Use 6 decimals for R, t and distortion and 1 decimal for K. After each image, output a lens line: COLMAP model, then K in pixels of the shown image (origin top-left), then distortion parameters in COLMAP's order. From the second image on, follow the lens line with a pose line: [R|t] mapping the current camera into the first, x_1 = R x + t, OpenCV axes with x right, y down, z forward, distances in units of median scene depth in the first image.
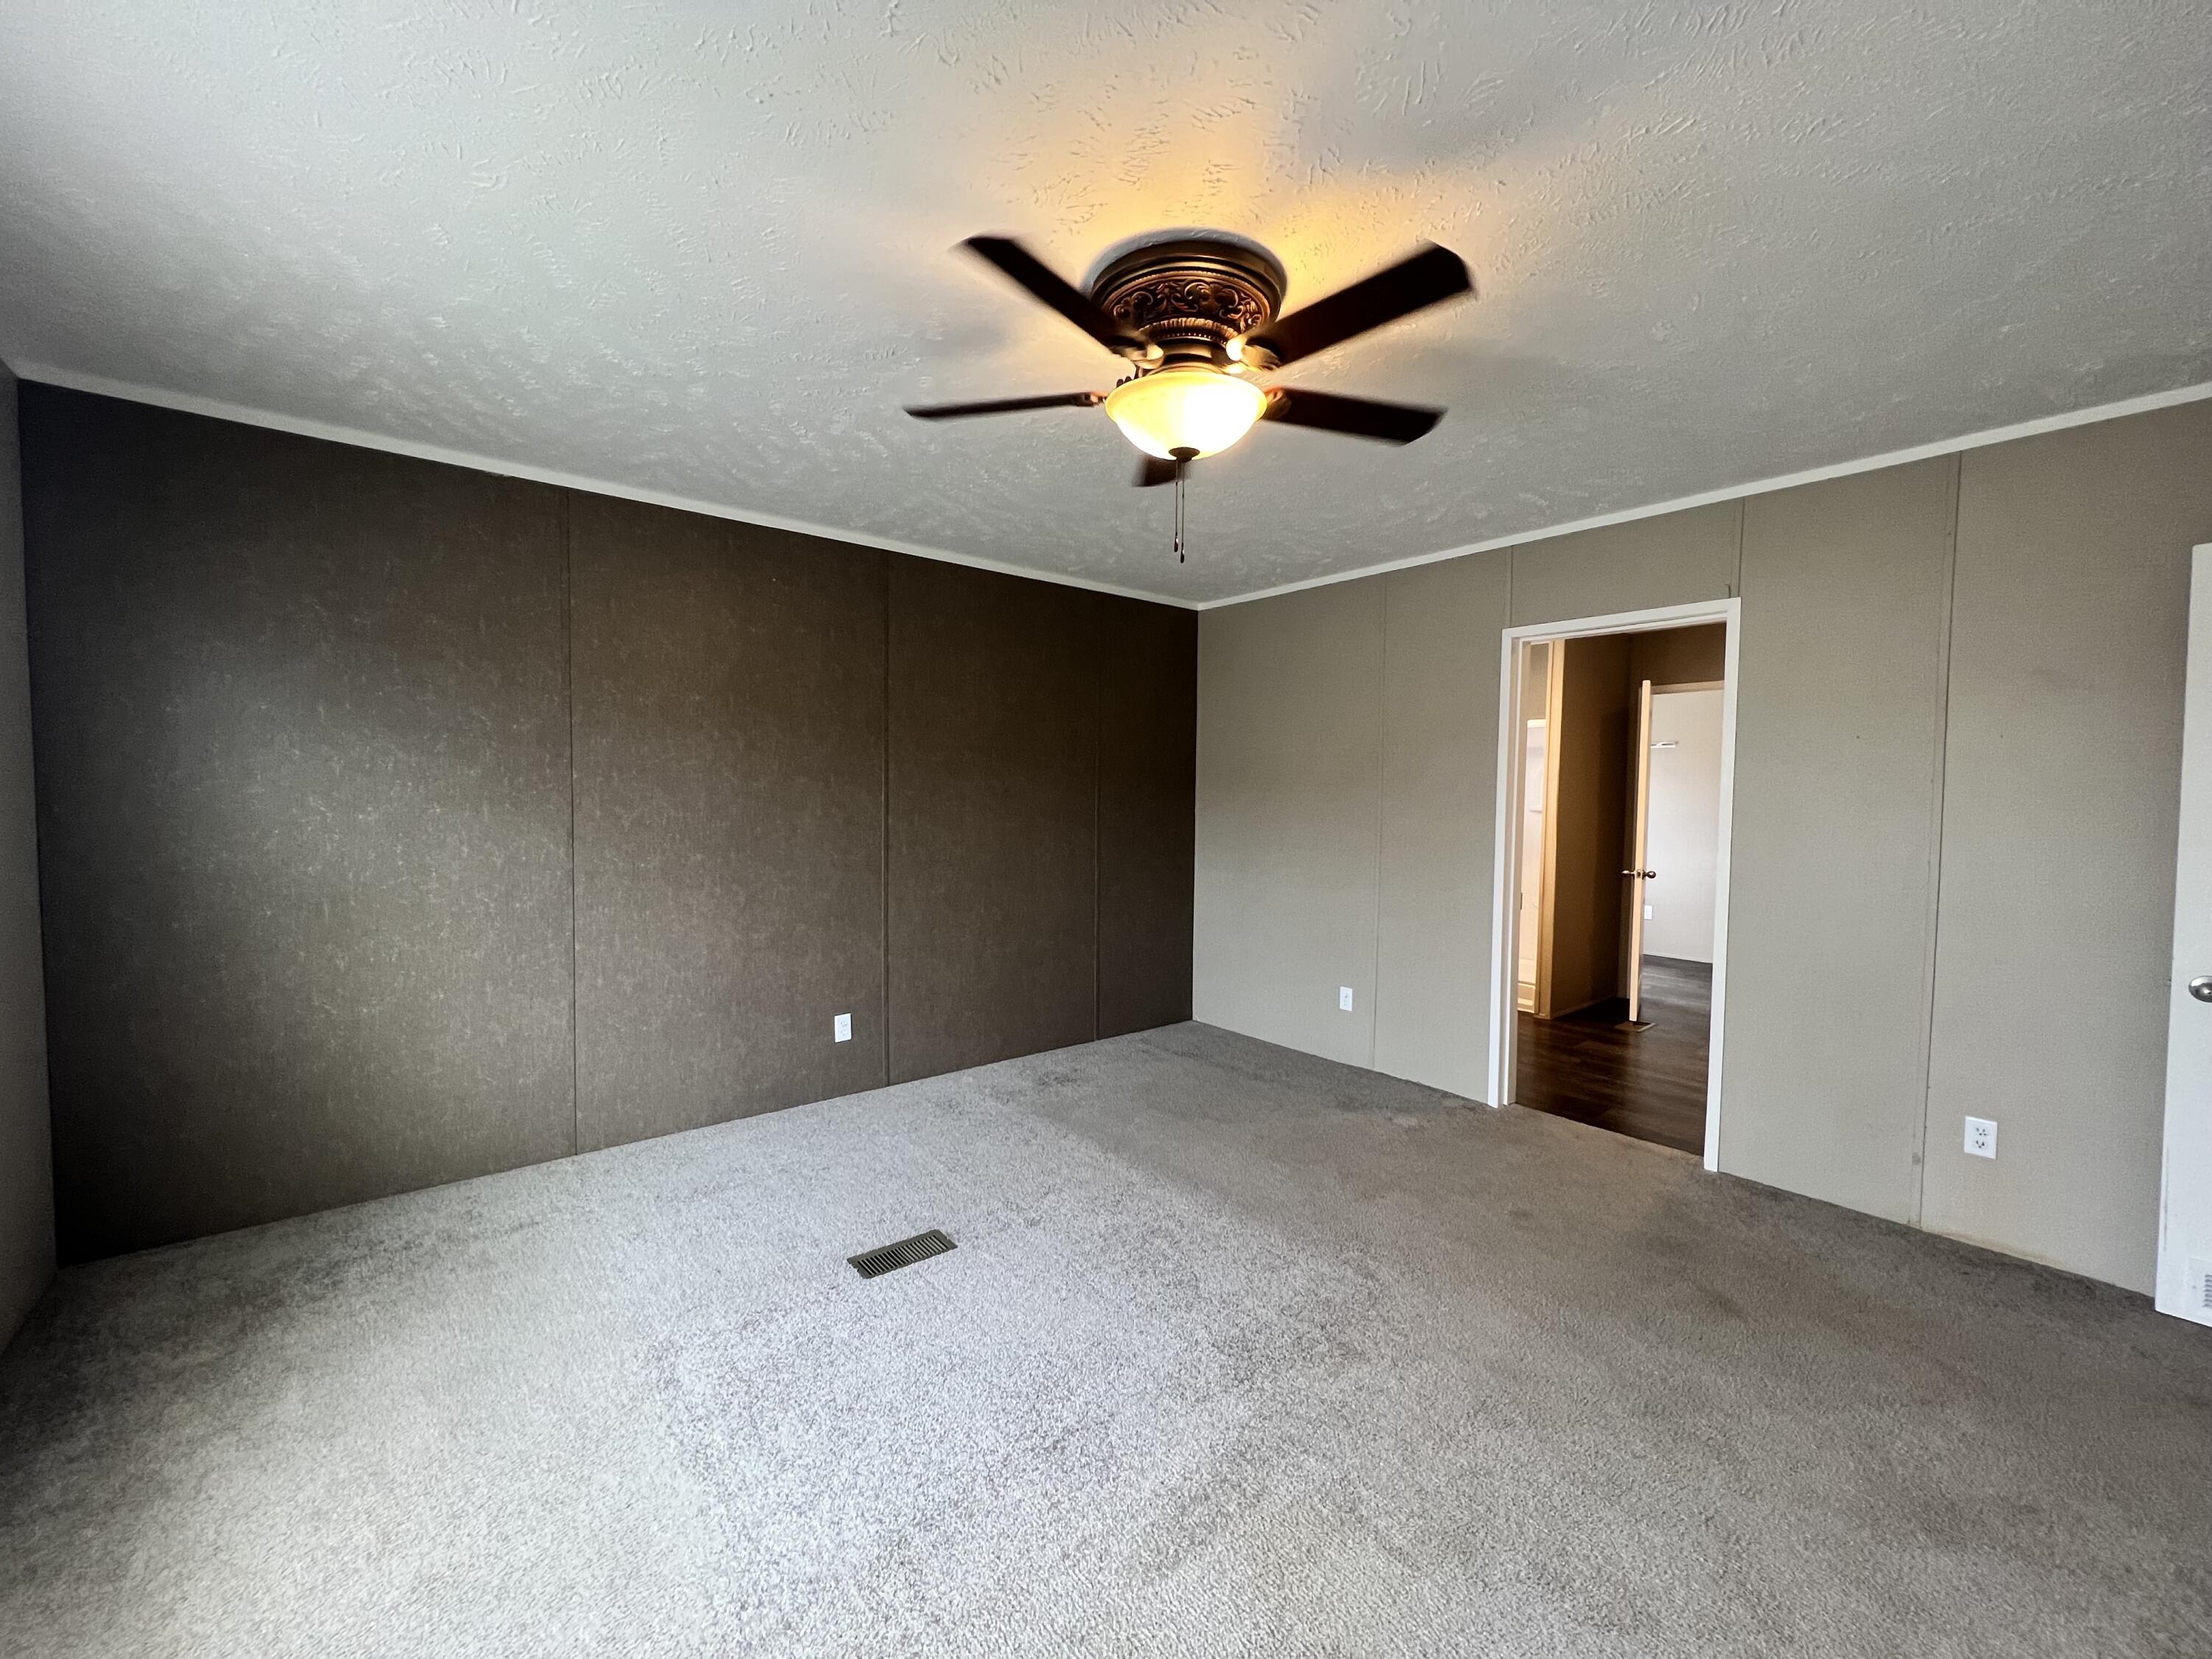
lens RADIAL K [[882.2, 0, 1107.0], [0, 882.2, 833.1], [0, 0, 1]] dist [0.002352, 0.000574]
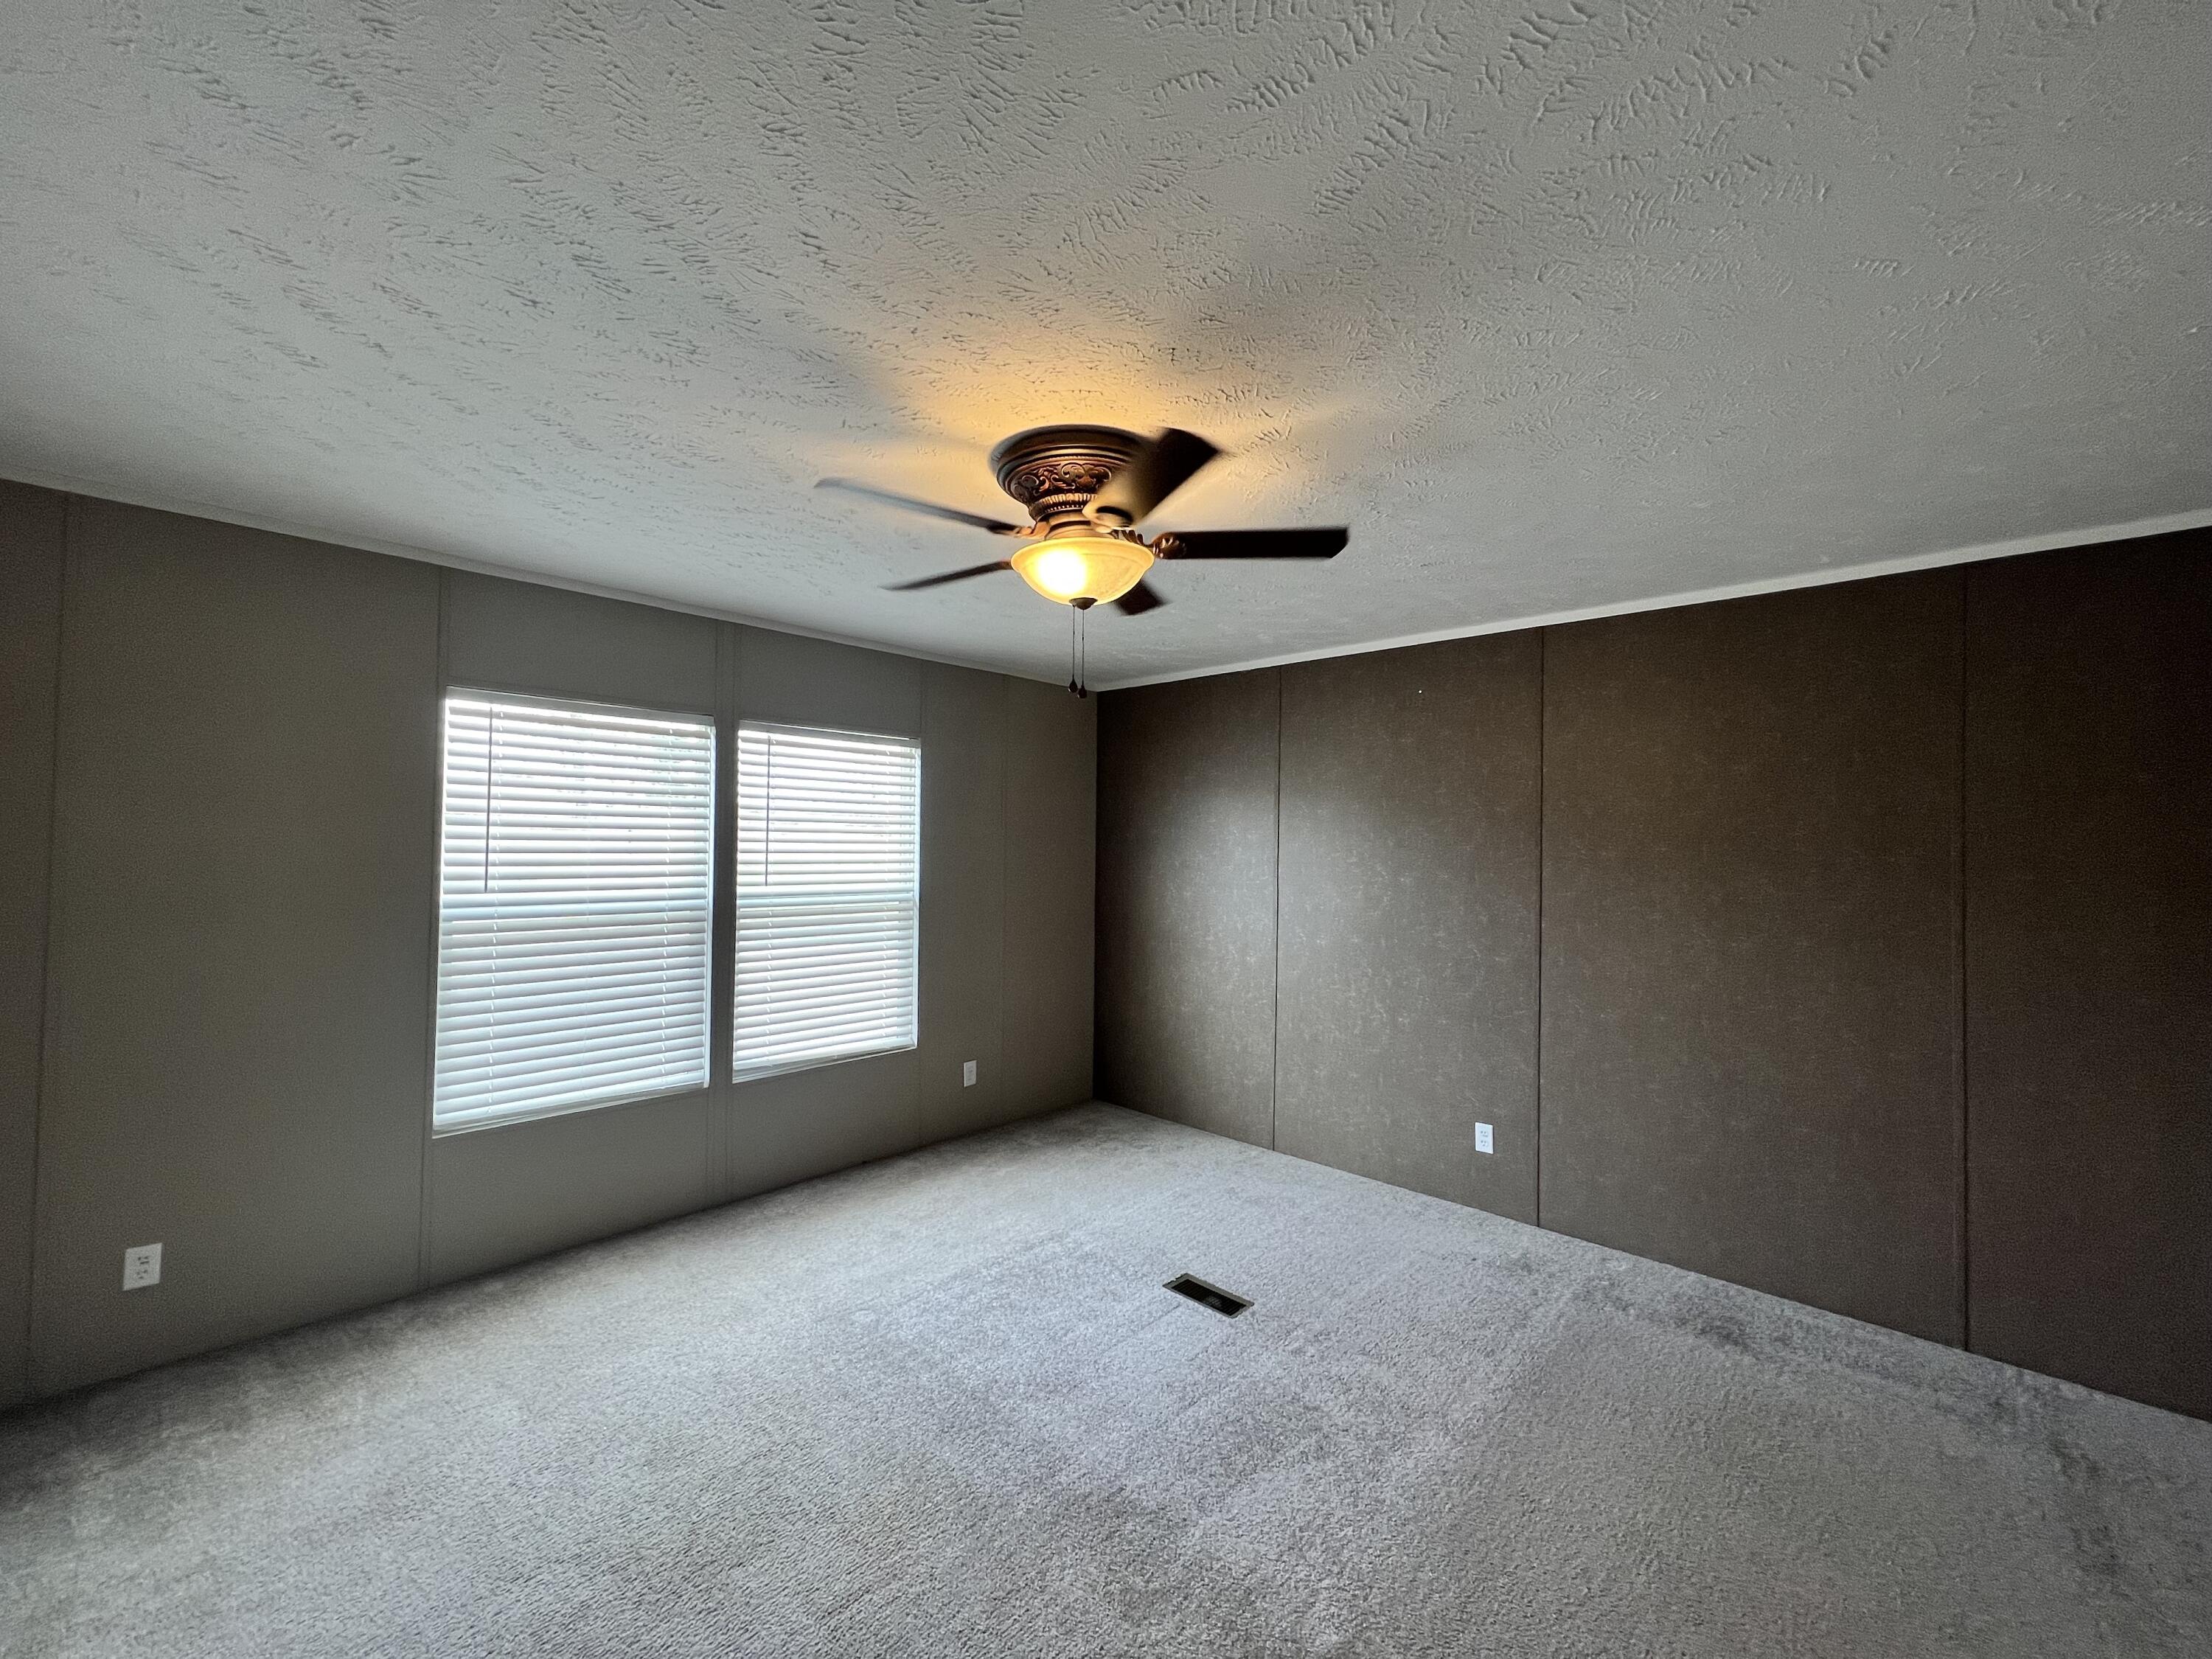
lens RADIAL K [[882.2, 0, 1076.3], [0, 882.2, 840.1], [0, 0, 1]] dist [0.002352, 0.000574]
pose [[0.119095, -0.008650, -0.992845, 0.714081], [-0.056781, 0.998266, -0.015508, -0.071663], [0.991258, 0.058222, 0.118397, 0.520142]]
